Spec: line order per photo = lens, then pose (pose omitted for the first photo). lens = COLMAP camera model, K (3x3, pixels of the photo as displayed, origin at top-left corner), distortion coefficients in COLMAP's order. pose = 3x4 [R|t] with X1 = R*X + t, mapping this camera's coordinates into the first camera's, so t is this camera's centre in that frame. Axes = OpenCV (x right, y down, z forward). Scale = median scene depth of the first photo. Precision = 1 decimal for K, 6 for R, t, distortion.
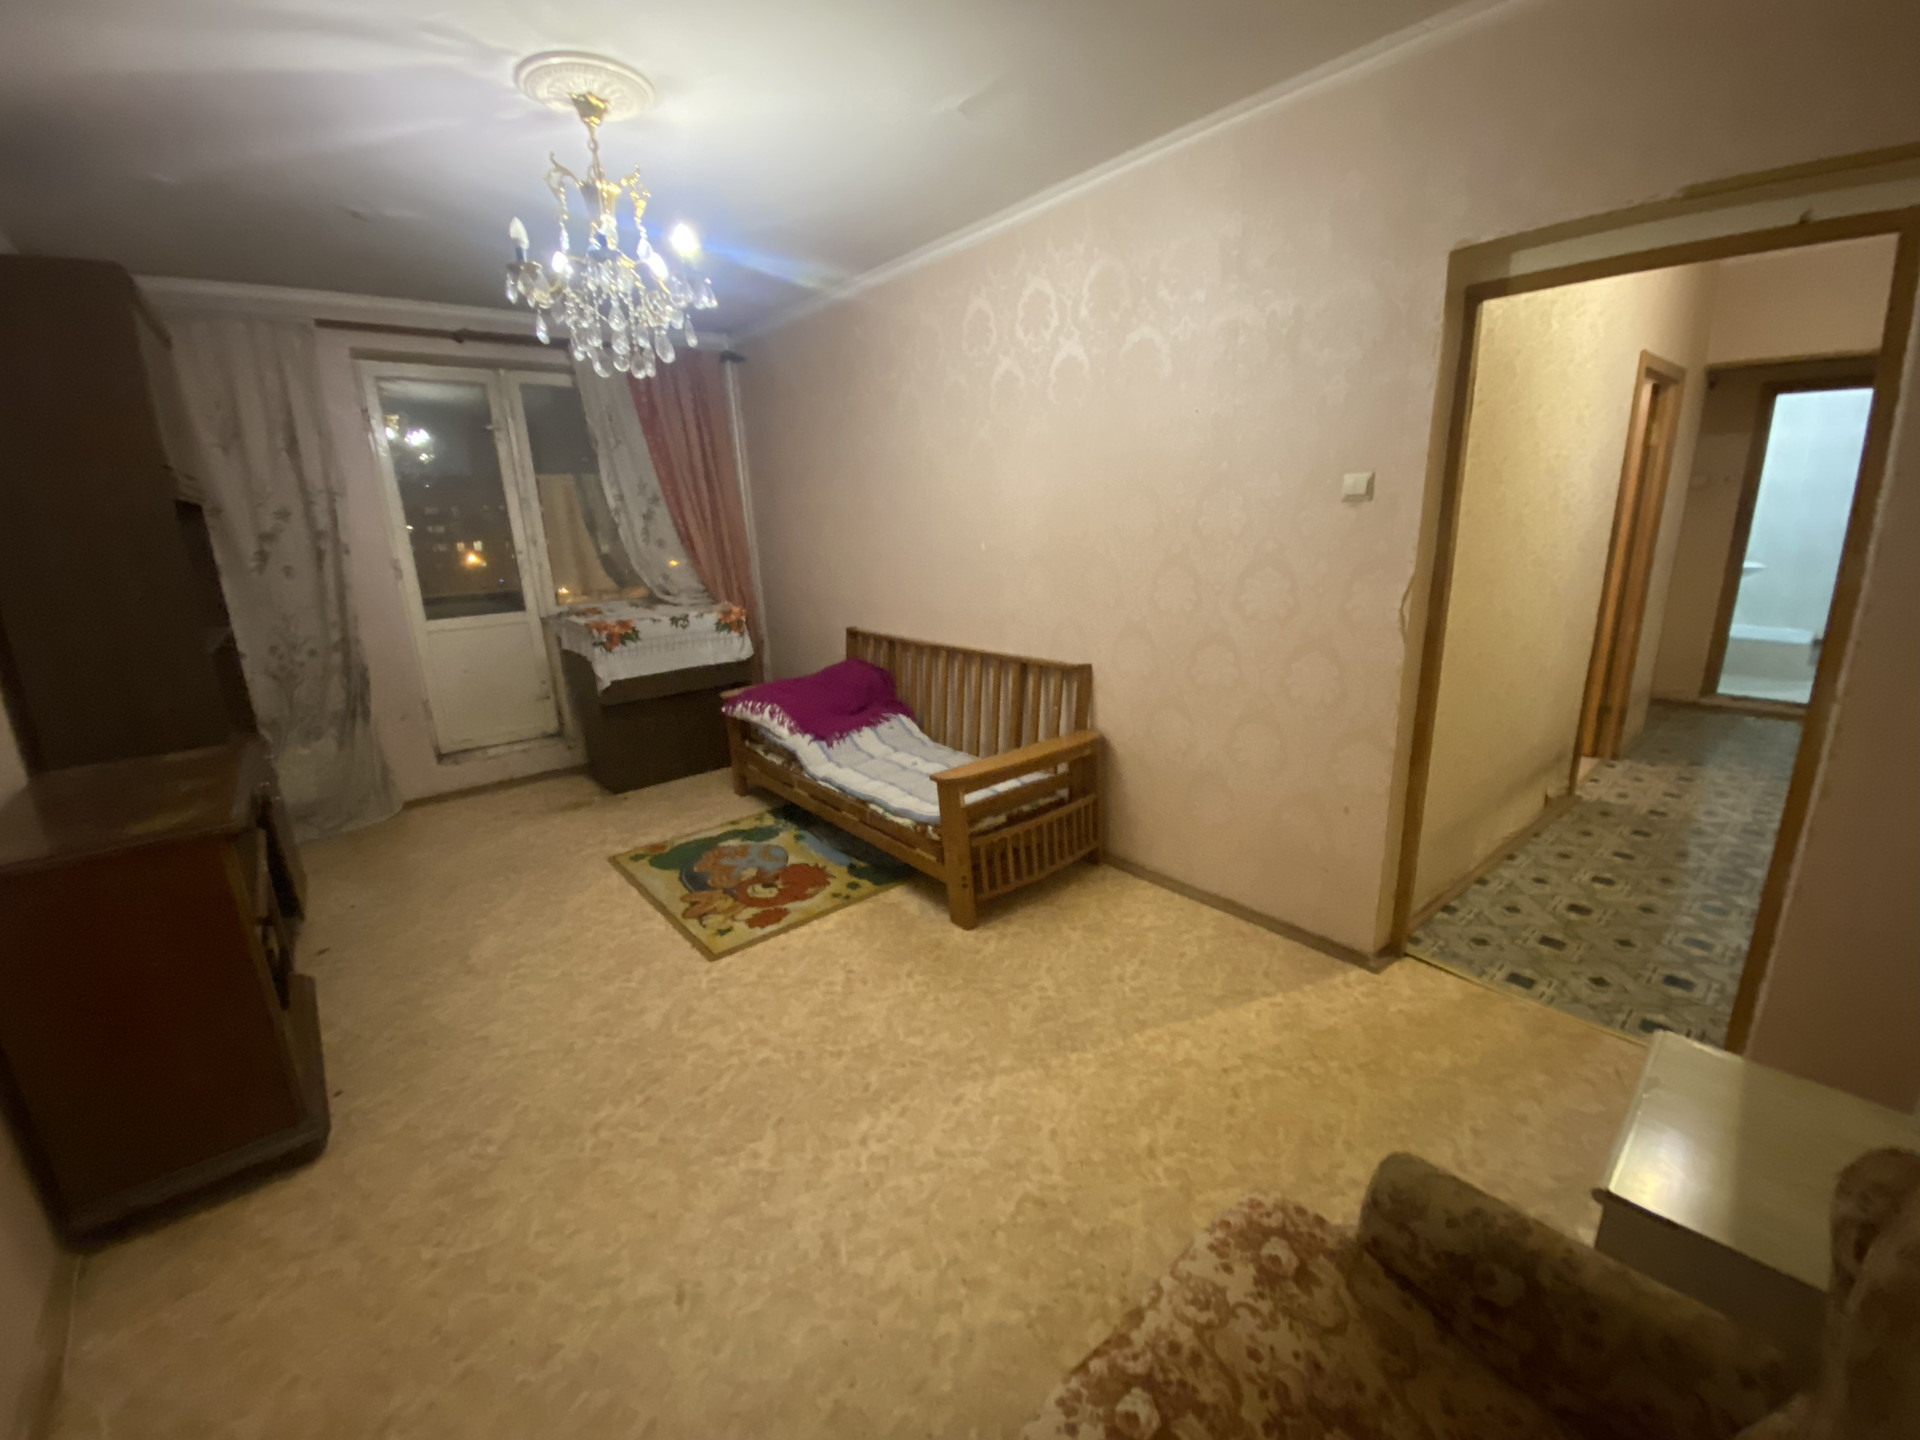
lens RADIAL K [[786.6, 0, 960.0], [0, 786.6, 720.0], [0, 0, 1]] dist [0.014749, 0.000131]
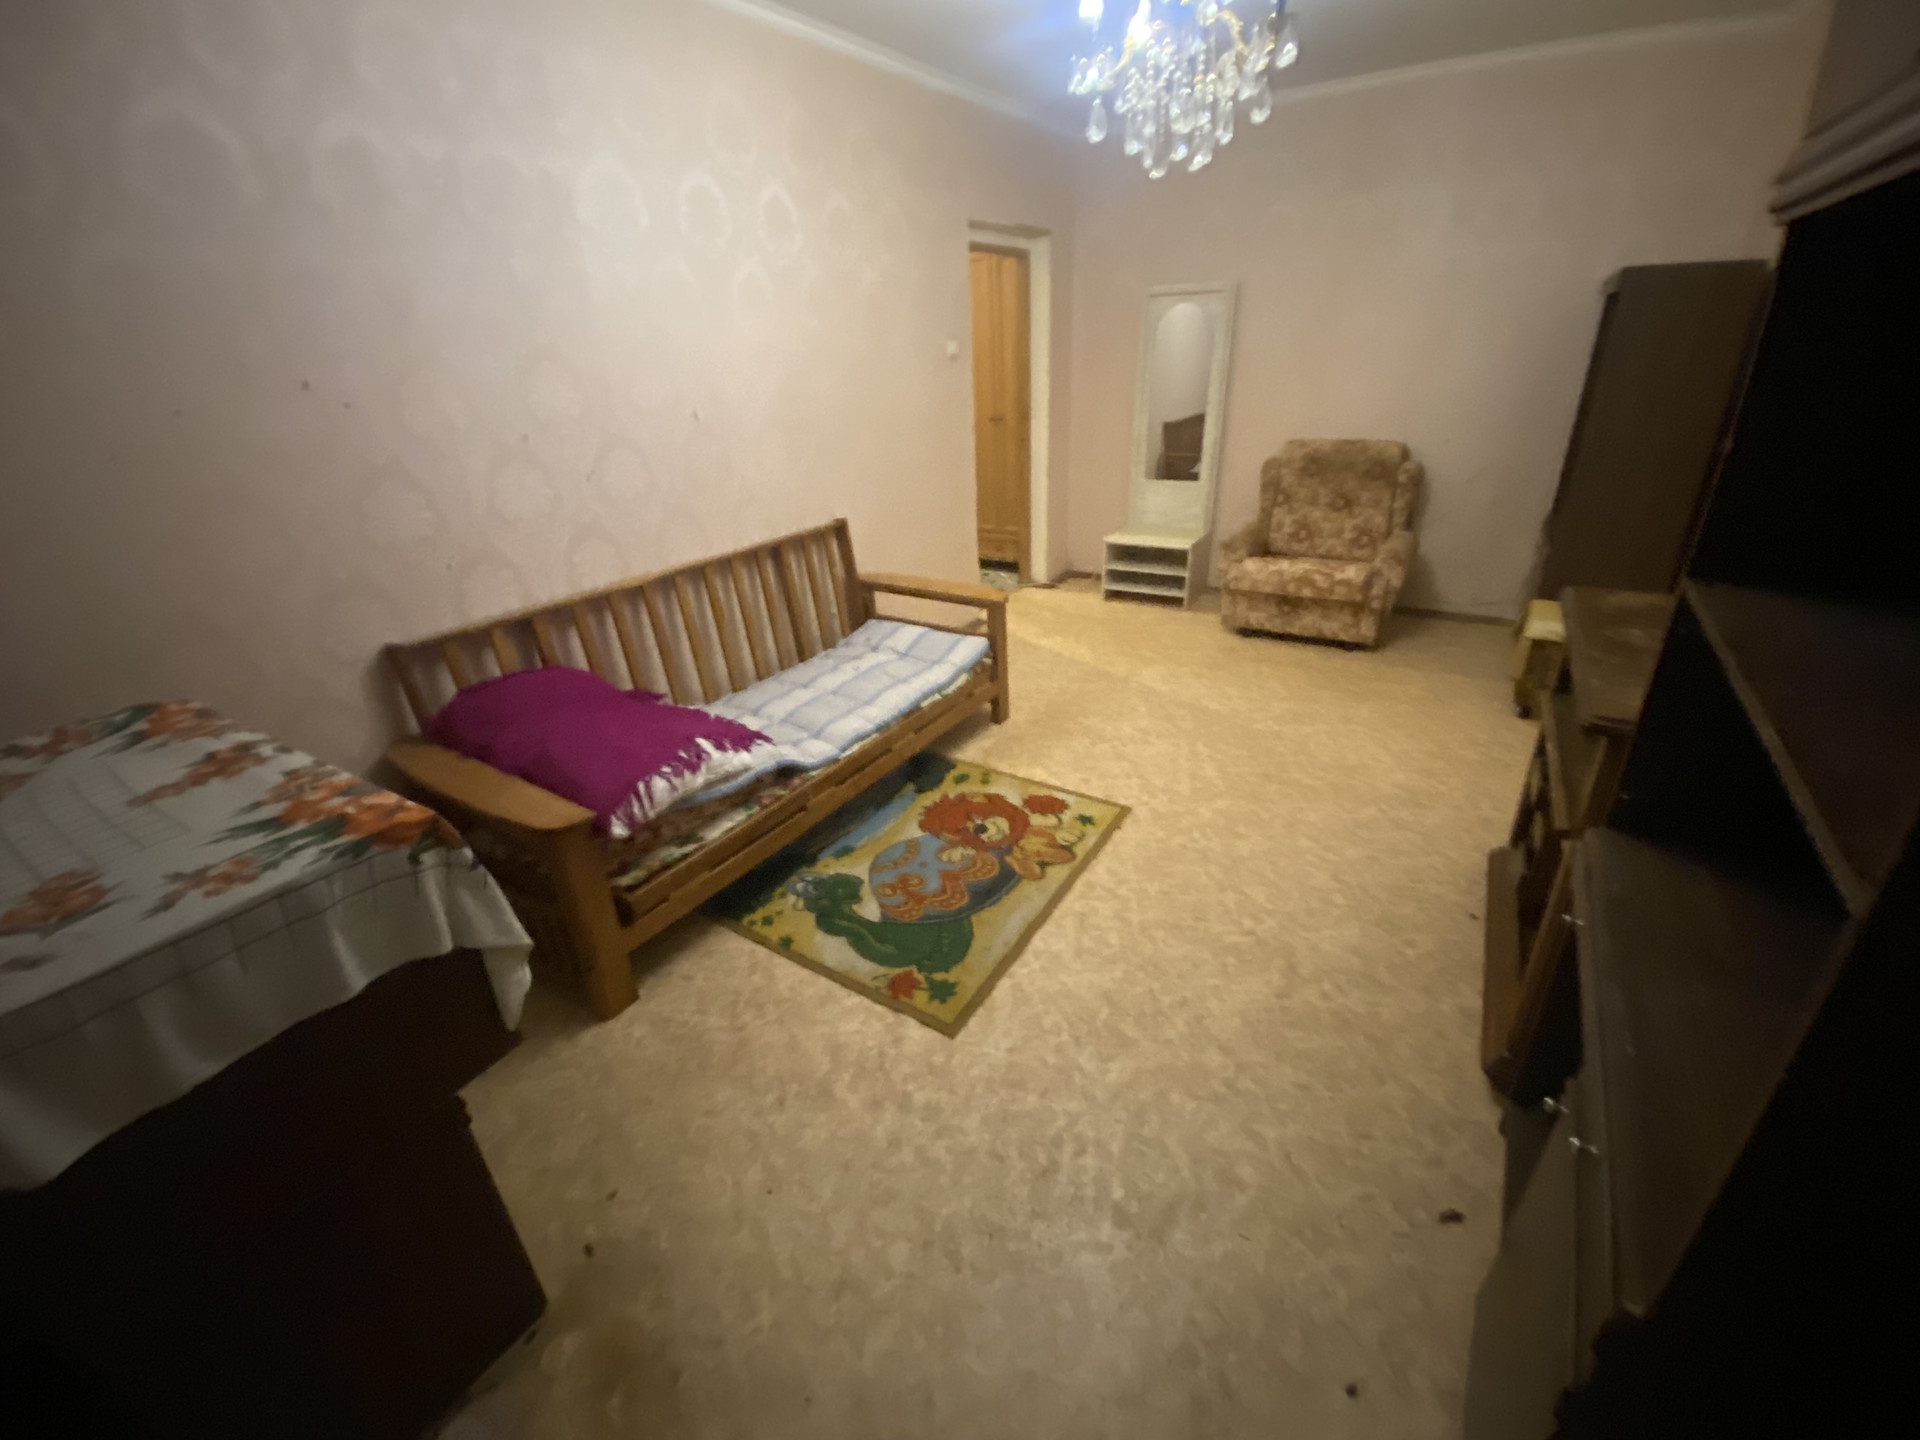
lens RADIAL K [[769.9, 0, 951.0], [0, 769.9, 768.7], [0, 0, 1]] dist [0.077261, -0.000013]
pose [[-0.304332, -0.403736, 0.862774, -0.931395], [0.305740, 0.816415, 0.489888, -0.261023], [-0.902167, 0.412873, -0.125023, 1.117479]]
